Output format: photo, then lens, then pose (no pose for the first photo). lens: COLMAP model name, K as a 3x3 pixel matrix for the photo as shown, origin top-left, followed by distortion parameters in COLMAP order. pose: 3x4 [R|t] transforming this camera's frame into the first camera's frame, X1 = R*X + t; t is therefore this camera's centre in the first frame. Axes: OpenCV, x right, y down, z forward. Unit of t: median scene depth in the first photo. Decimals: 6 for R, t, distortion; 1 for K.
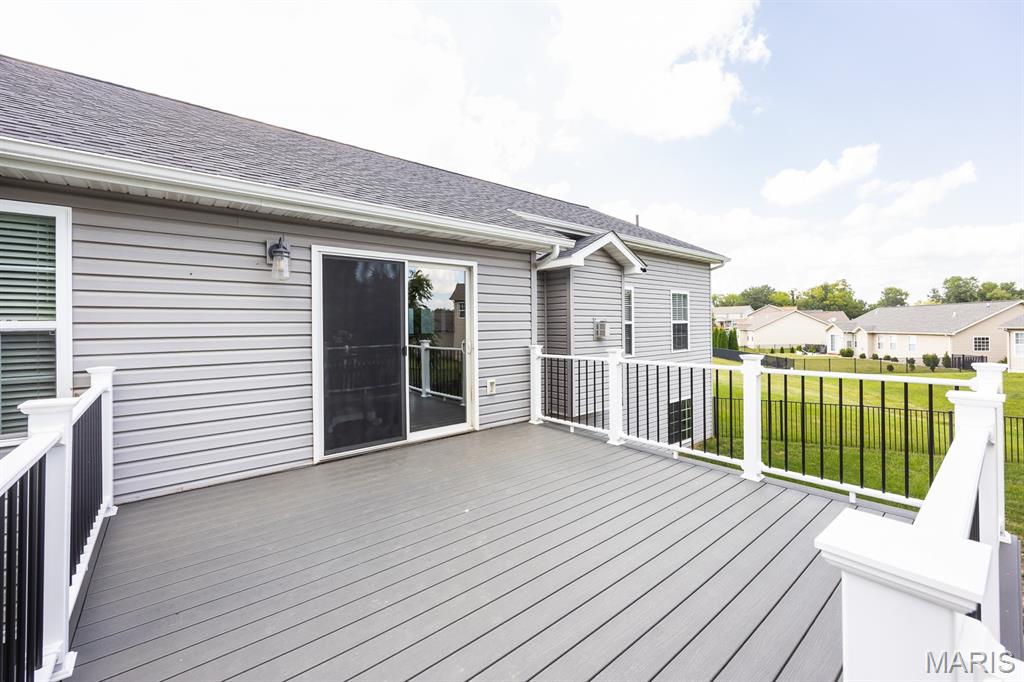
lens RADIAL K [[420.6, 0, 510.5], [0, 420.6, 323.6], [0, 0, 1]] dist [0.001196, 0.000023]
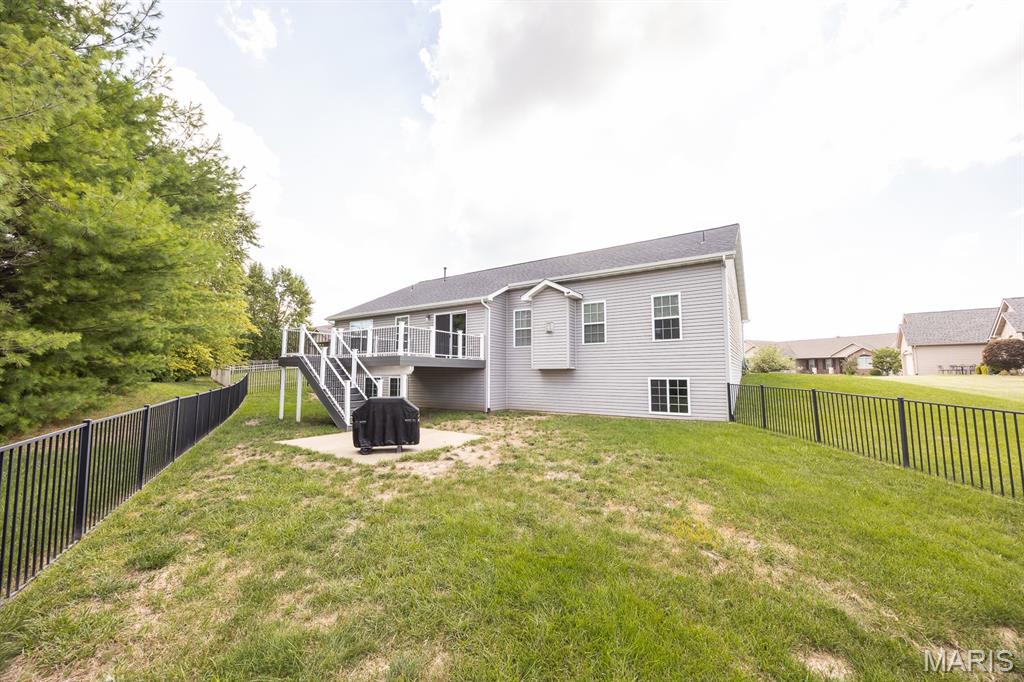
lens RADIAL K [[398.0, 0, 517.5], [0, 398.0, 336.0], [0, 0, 1]] dist [-0.000810, -0.000137]
pose [[0.278425, -0.084560, -0.956728, 1.463291], [-0.002994, 0.996036, -0.088906, 0.164427], [0.960453, 0.027618, 0.277068, 0.235985]]
